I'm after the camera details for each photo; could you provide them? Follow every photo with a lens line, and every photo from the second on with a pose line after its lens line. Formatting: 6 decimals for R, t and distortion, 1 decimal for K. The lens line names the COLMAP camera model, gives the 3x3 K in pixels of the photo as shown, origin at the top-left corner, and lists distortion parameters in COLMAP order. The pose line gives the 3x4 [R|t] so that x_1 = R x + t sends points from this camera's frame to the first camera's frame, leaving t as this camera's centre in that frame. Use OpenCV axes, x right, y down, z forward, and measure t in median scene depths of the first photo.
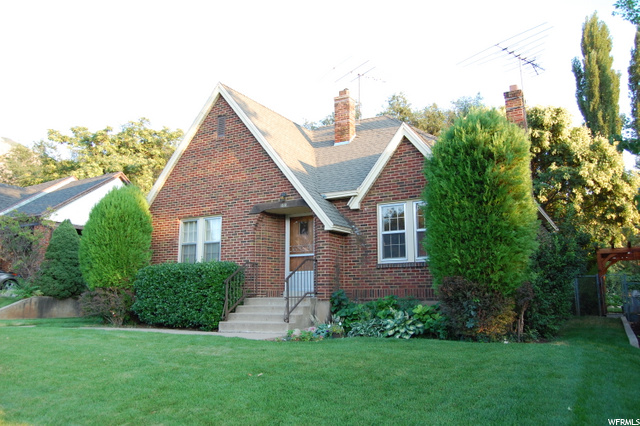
lens RADIAL K [[493.2, 0, 320.0], [0, 493.2, 213.0], [0, 0, 1]] dist [-0.077321, 0.011853]
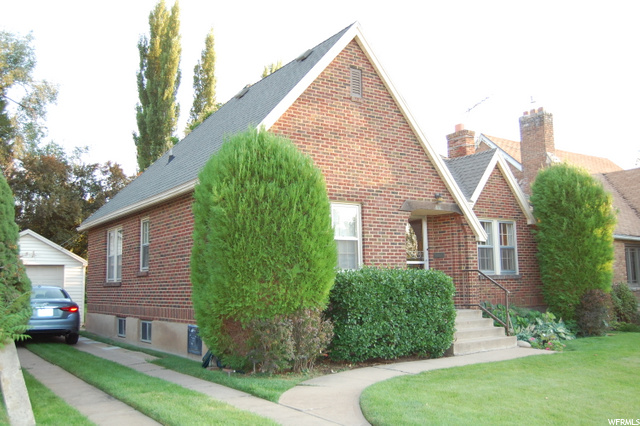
lens RADIAL K [[608.5, 0, 320.0], [0, 608.5, 213.0], [0, 0, 1]] dist [-0.058813, 0.007693]
pose [[0.423461, 0.106336, 0.899652, -1.183526], [-0.134519, 0.989458, -0.053633, 0.084126], [-0.895871, -0.098309, 0.433301, 0.738112]]
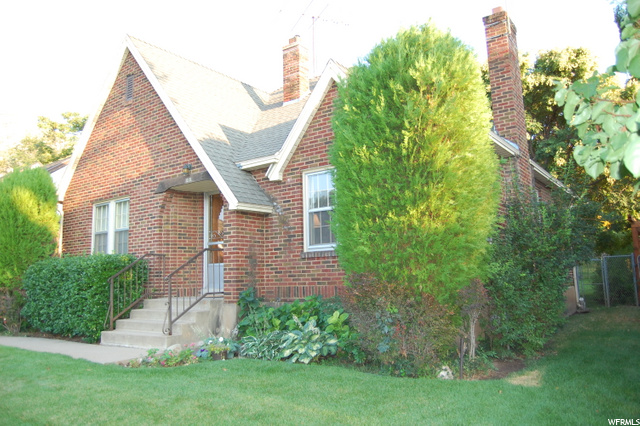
lens RADIAL K [[493.2, 0, 320.0], [0, 493.2, 213.0], [0, 0, 1]] dist [-0.077321, 0.011853]
pose [[0.994917, -0.036236, -0.093952, 0.210898], [0.039753, 0.998567, 0.035832, 0.017310], [0.092519, -0.039385, 0.994932, 0.253876]]
